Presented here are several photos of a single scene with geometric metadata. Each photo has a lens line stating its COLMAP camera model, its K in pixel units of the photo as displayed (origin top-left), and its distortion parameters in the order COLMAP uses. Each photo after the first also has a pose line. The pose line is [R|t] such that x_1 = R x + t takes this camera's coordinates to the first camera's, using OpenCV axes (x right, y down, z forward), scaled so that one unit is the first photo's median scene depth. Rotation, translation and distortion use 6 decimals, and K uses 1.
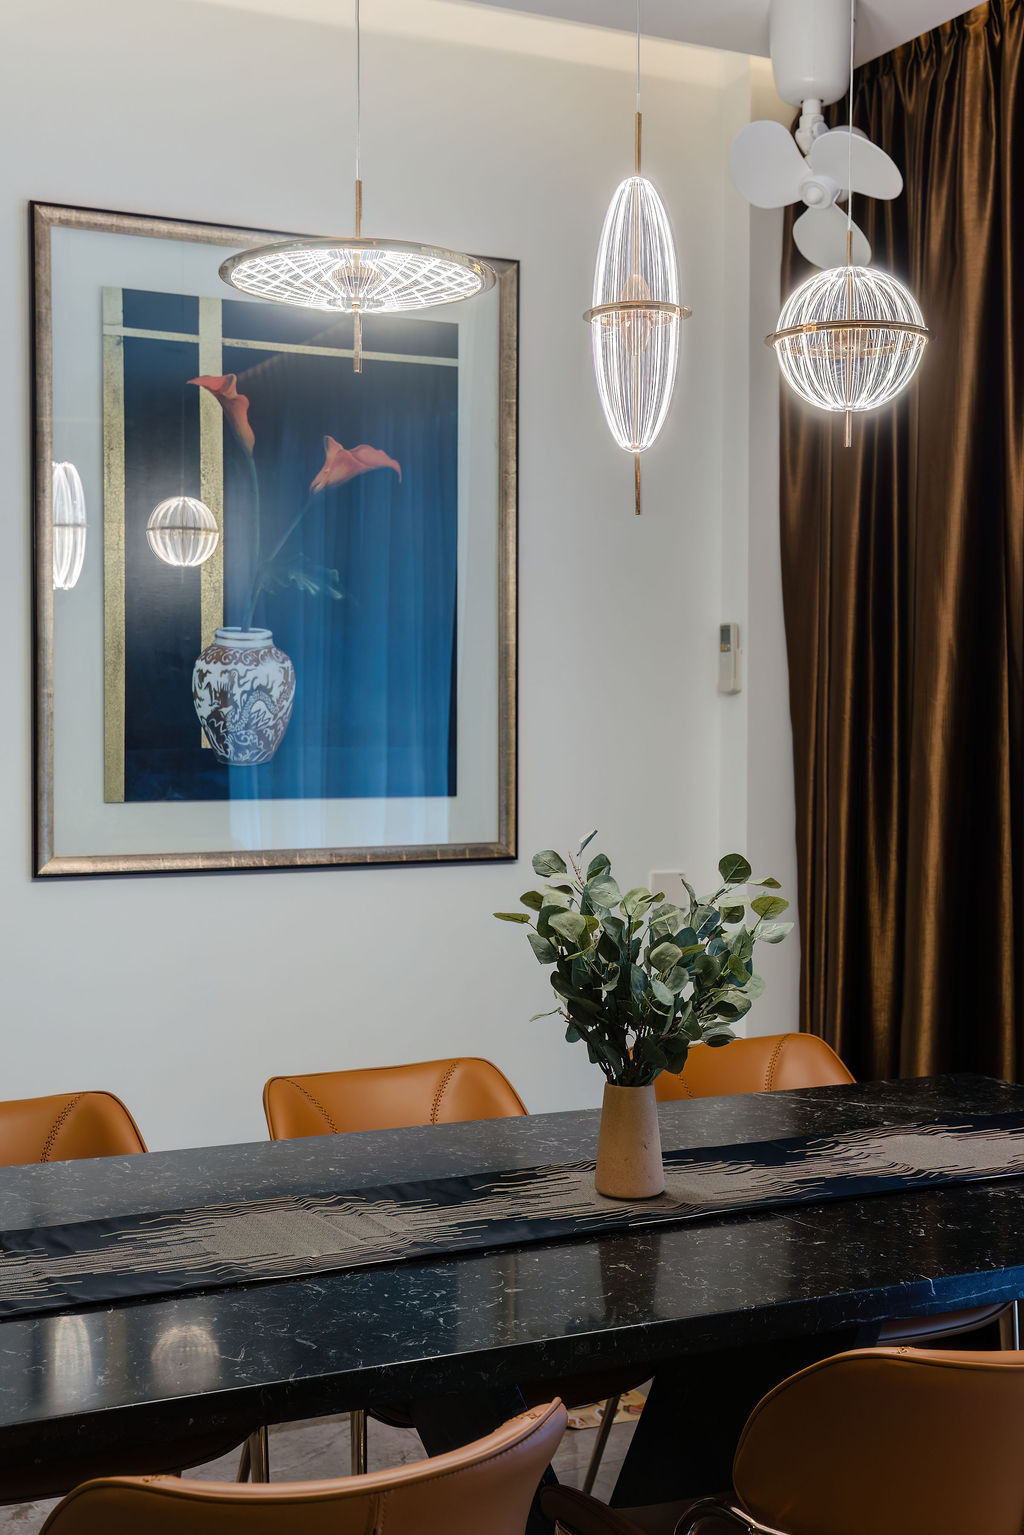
lens RADIAL K [[1776.9, 0, 502.6], [0, 1776.9, 755.1], [0, 0, 1]] dist [0.032546, 0.000000]
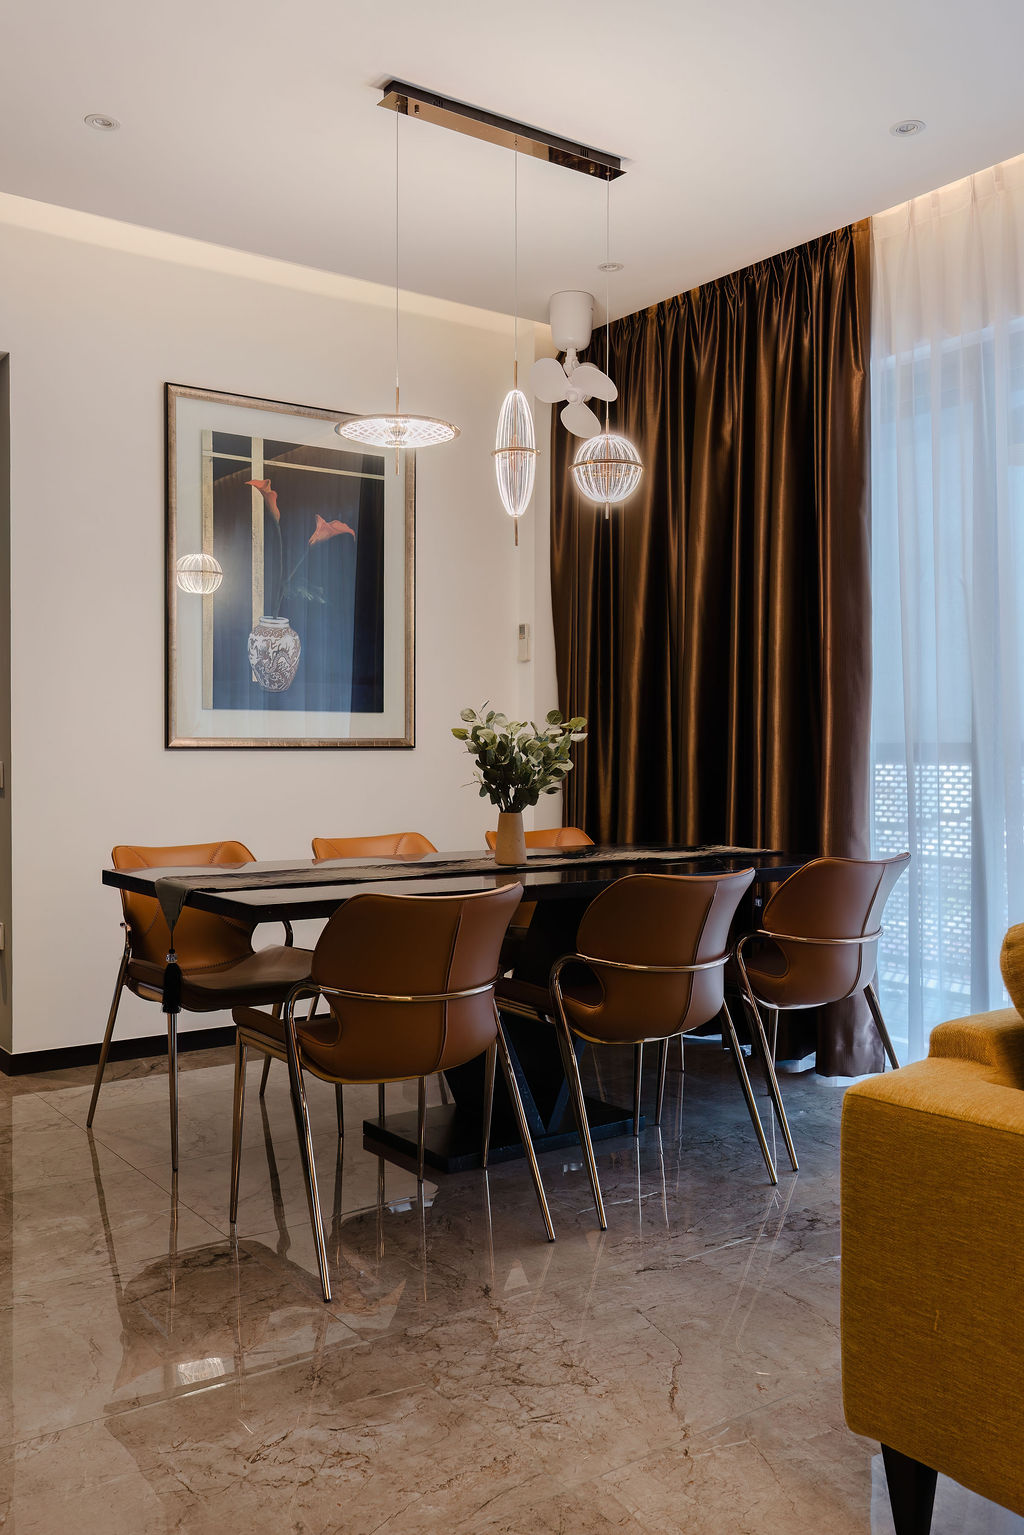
lens RADIAL K [[1244.3, 0, 516.0], [0, 1244.3, 779.8], [0, 0, 1]] dist [0.040499, -0.002166]
pose [[0.984709, -0.011124, 0.173853, -0.129971], [0.009975, 0.999922, 0.007481, 0.094840], [-0.173922, -0.005633, 0.984743, -0.340613]]
